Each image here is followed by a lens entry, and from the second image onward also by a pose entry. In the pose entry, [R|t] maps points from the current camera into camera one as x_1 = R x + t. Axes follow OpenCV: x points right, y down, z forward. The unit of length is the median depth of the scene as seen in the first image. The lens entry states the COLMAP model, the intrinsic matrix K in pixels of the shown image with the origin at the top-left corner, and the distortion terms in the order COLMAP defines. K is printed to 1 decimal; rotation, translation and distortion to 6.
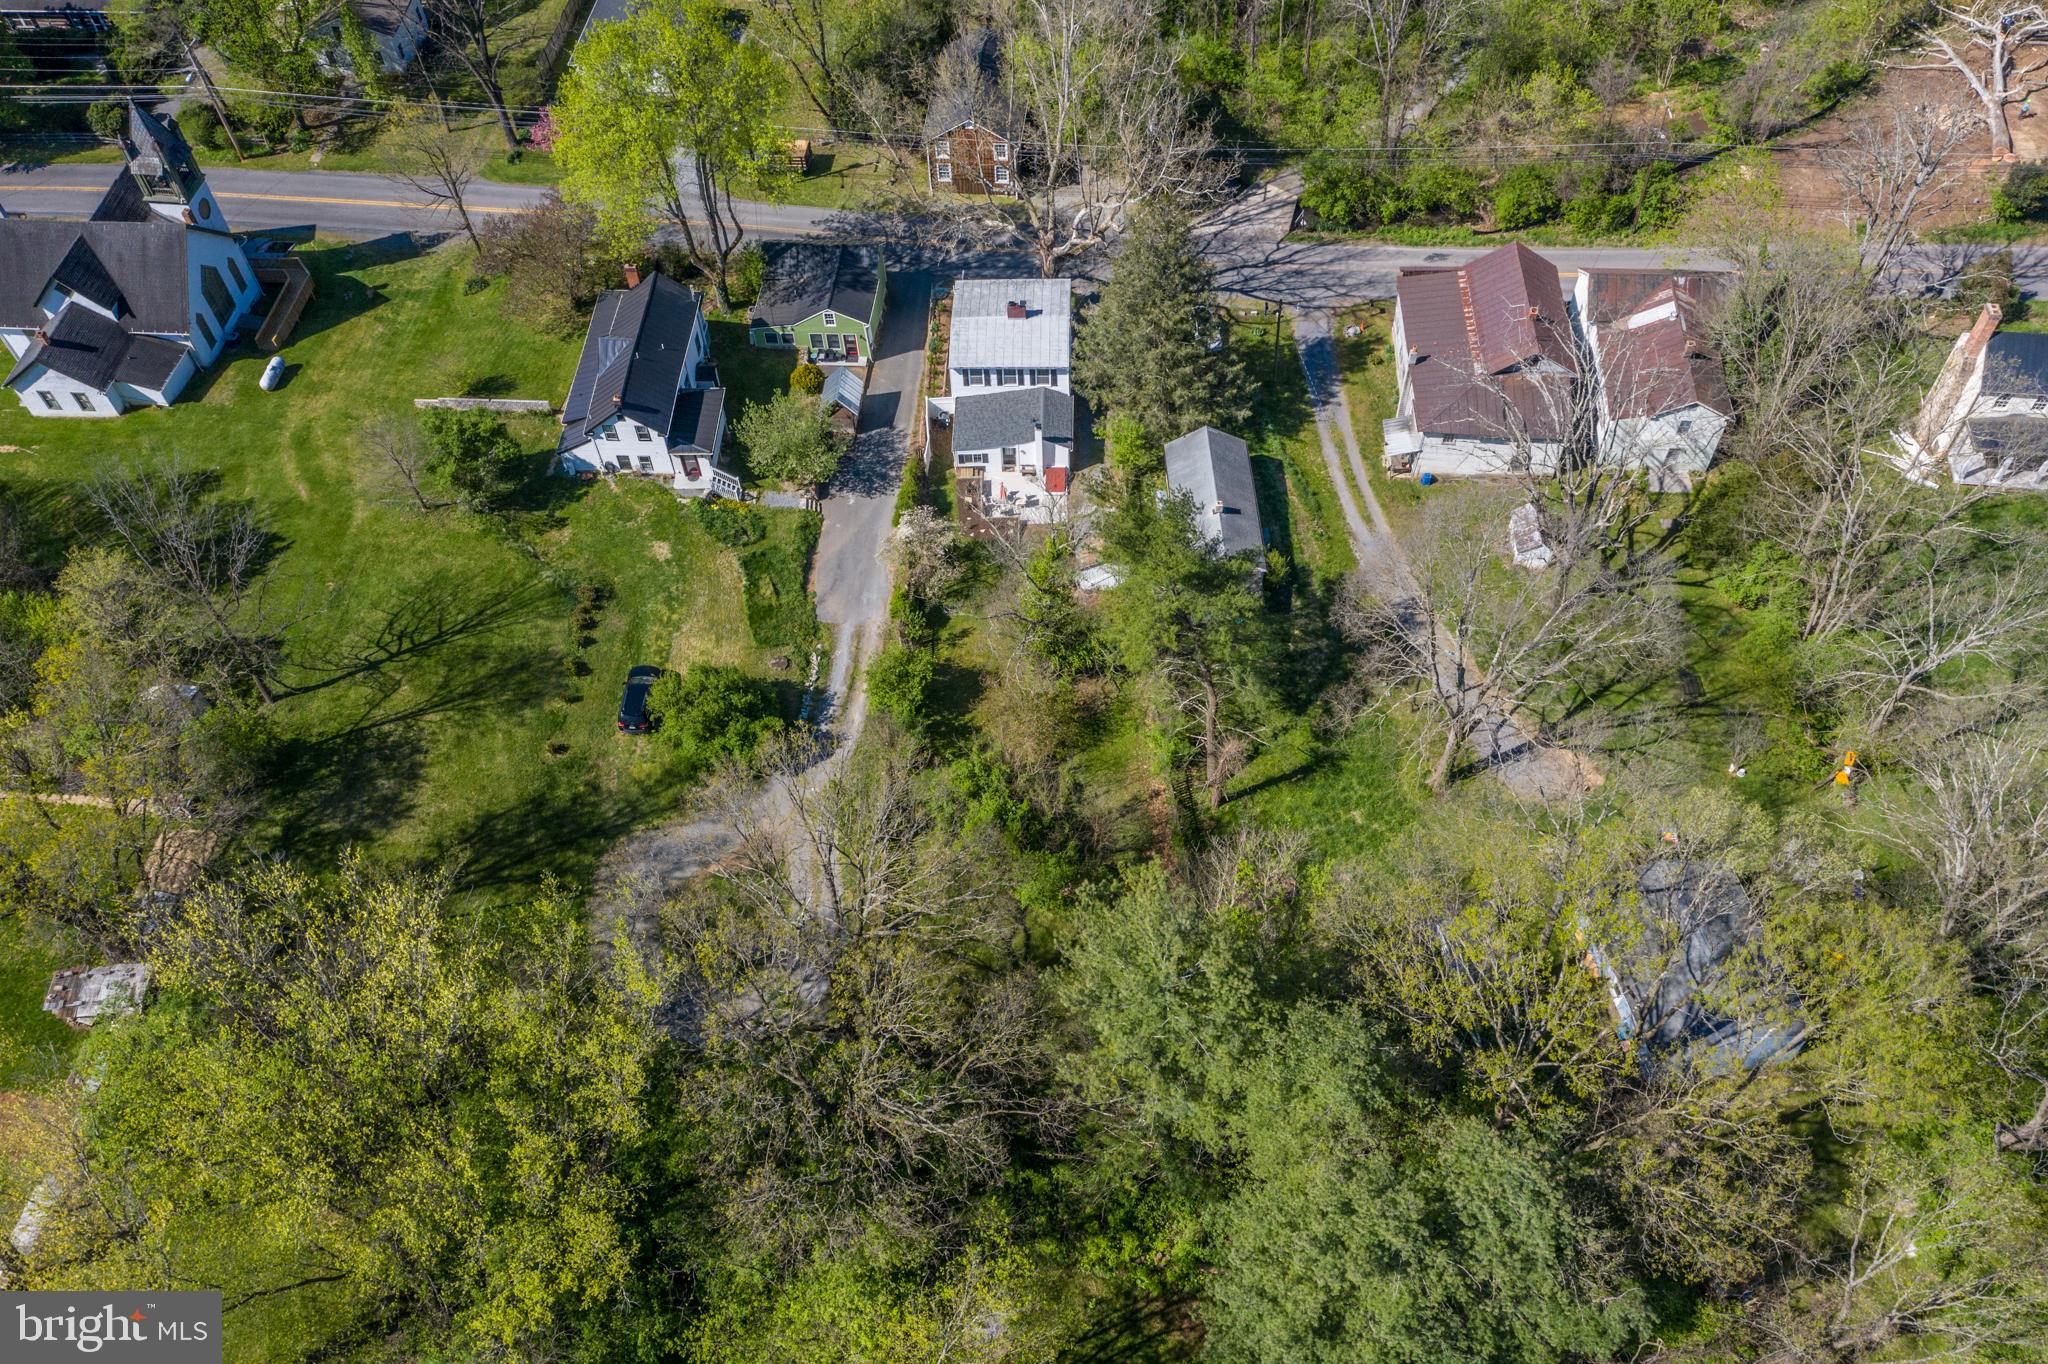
lens RADIAL K [[1596.6, 0, 1038.6], [0, 1596.6, 692.7], [0, 0, 1]] dist [-0.006153, 0.000216]
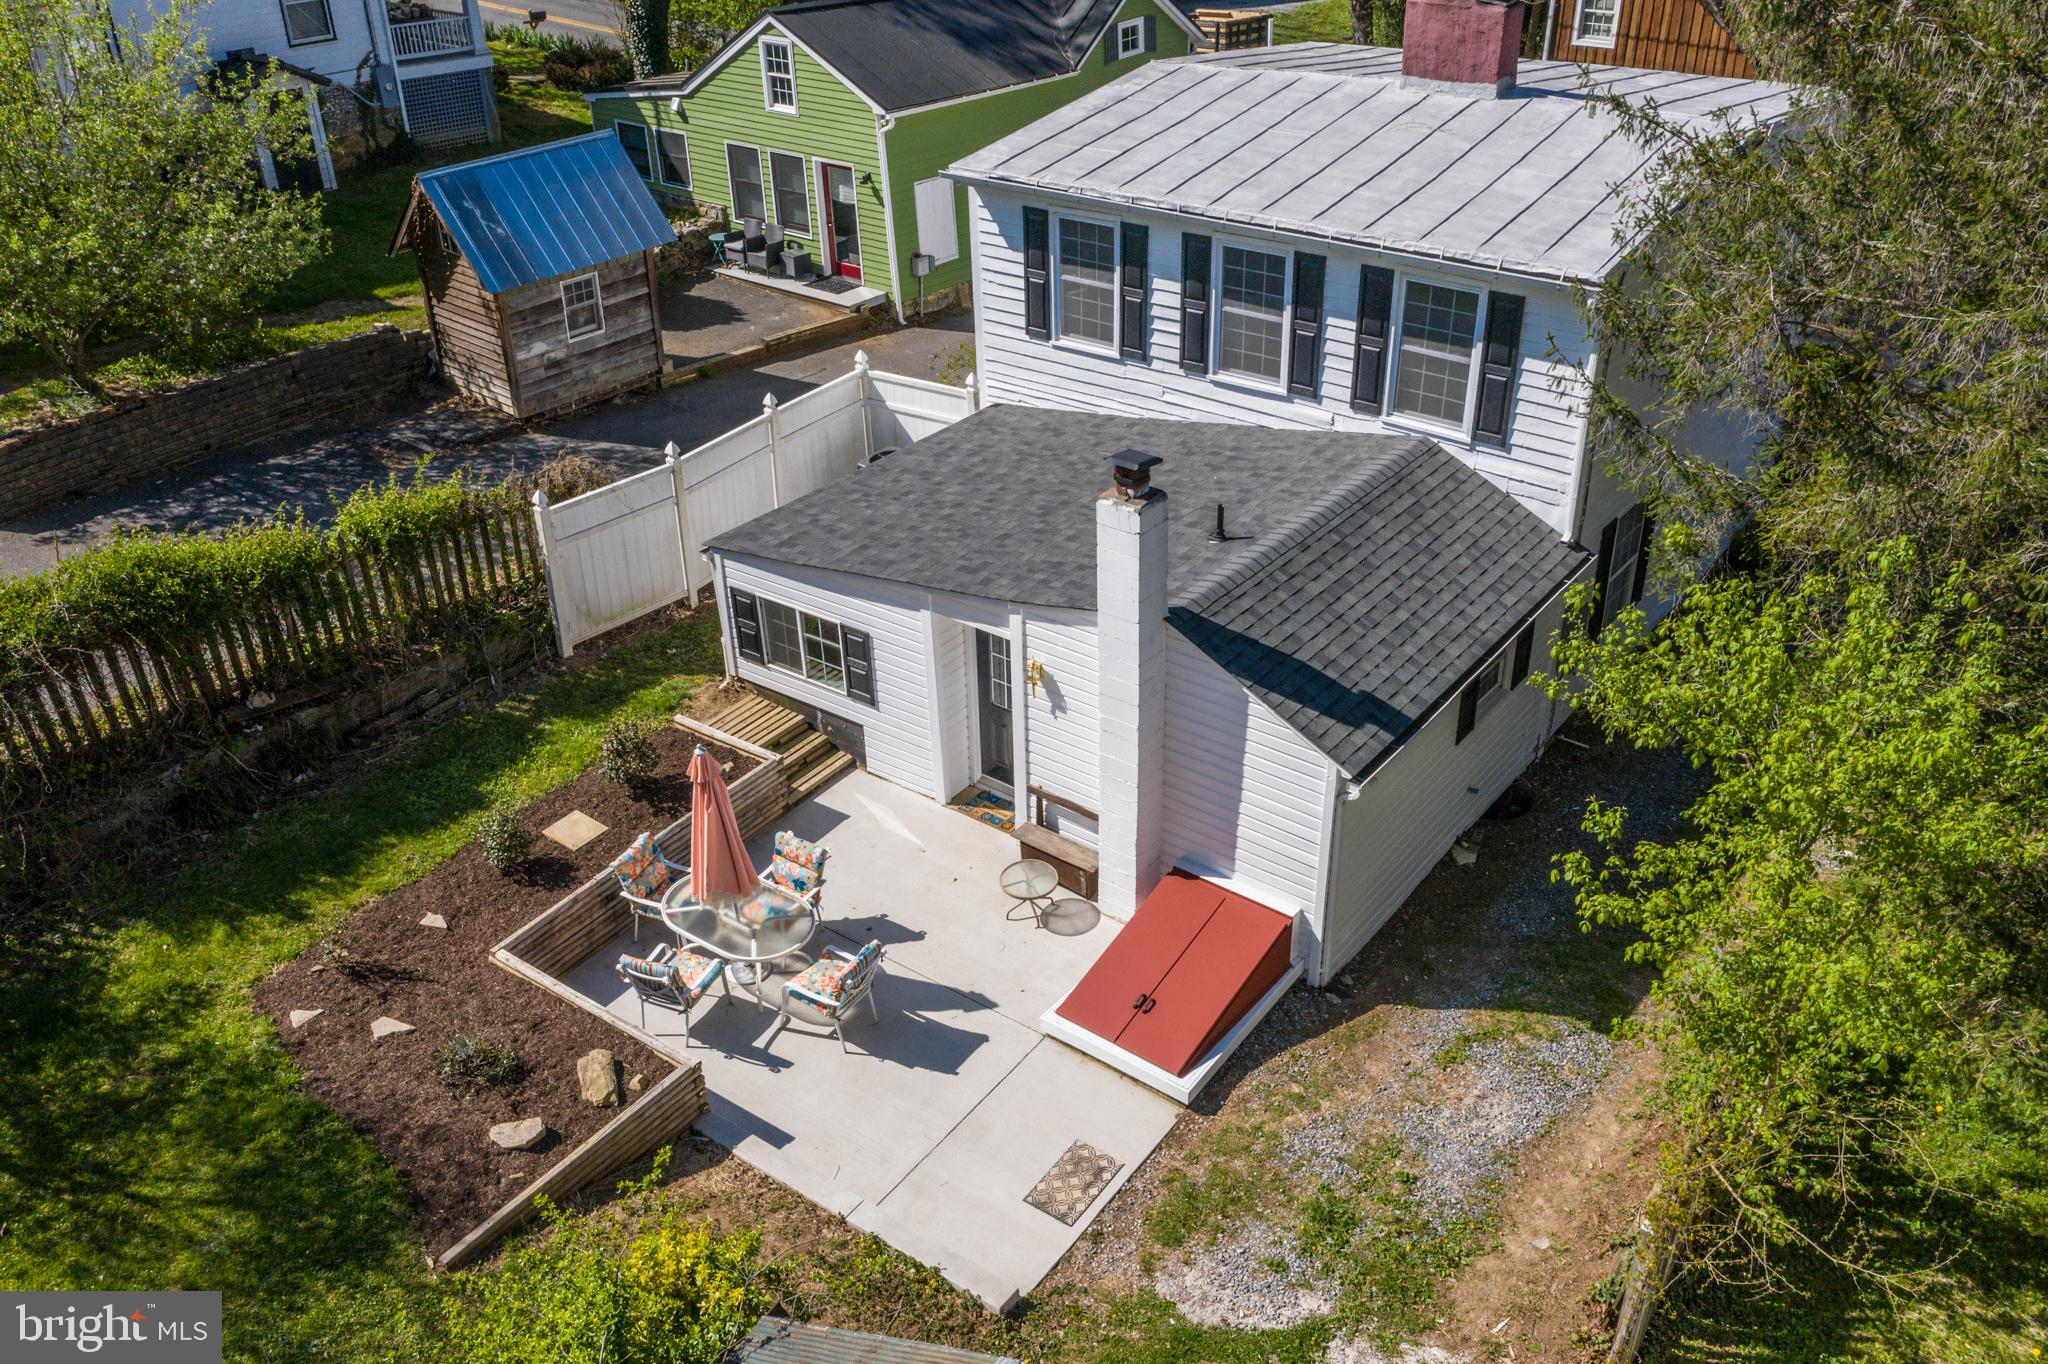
lens RADIAL K [[1596.6, 0, 1026.9], [0, 1596.6, 735.4], [0, 0, 1]] dist [-0.006153, 0.000216]
pose [[0.802208, 0.327859, -0.498970, 0.060422], [-0.480198, 0.850929, -0.212907, -0.115061], [0.354785, 0.410400, 0.840059, 0.873017]]
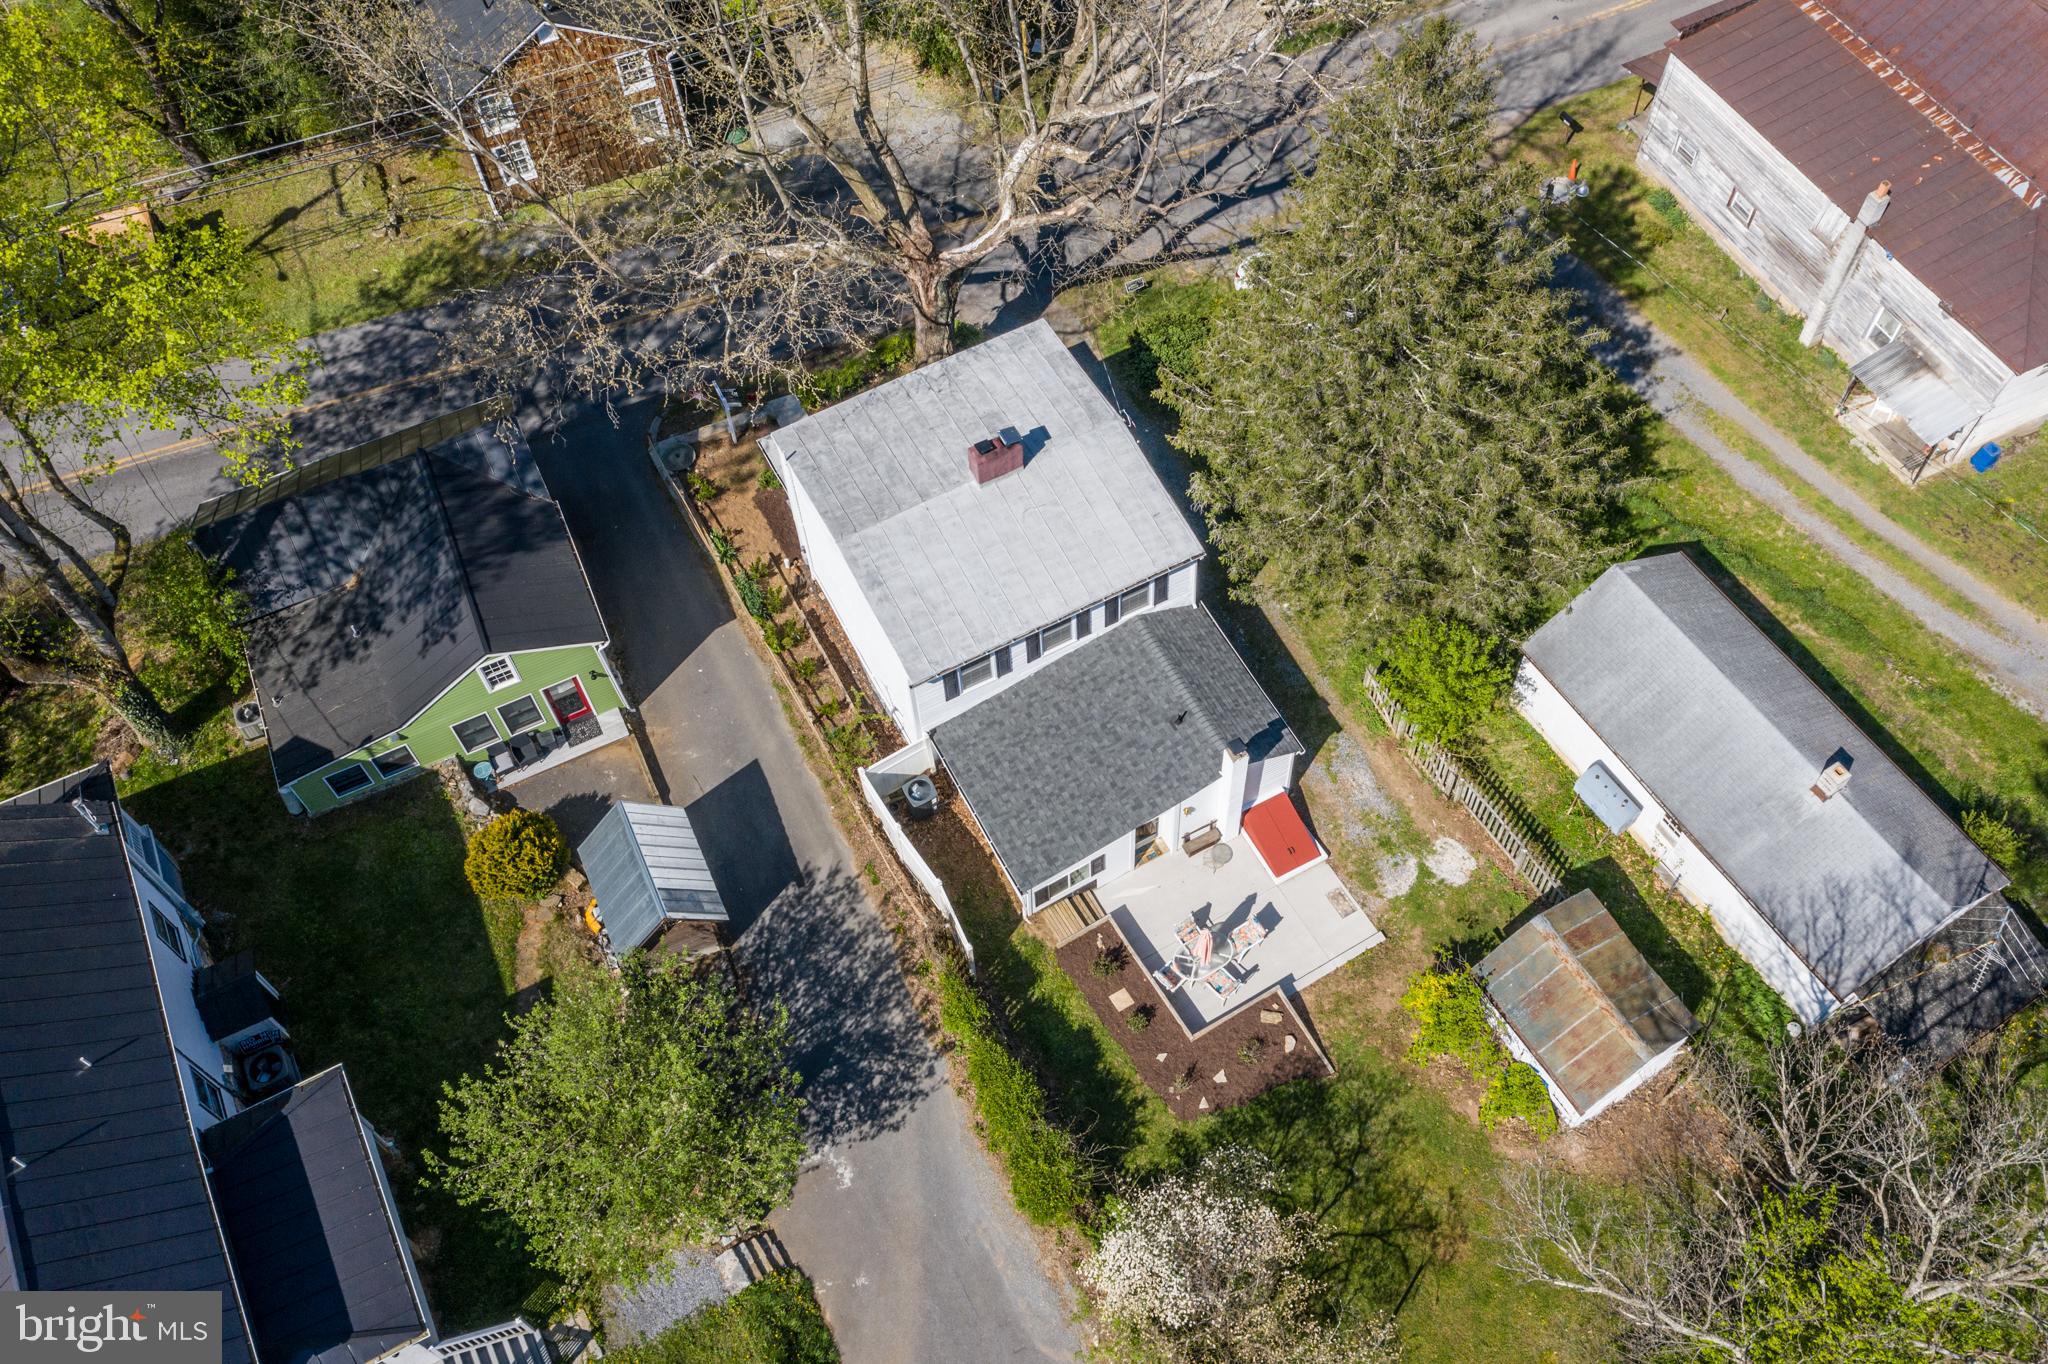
lens RADIAL K [[1702.2, 0, 1069.3], [0, 1702.2, 700.5], [0, 0, 1]] dist [-0.007893, 0.001505]
pose [[0.870480, -0.419526, 0.257417, -0.123827], [0.397776, 0.907630, 0.134096, -0.235714], [-0.289896, -0.014334, 0.956951, 0.624479]]
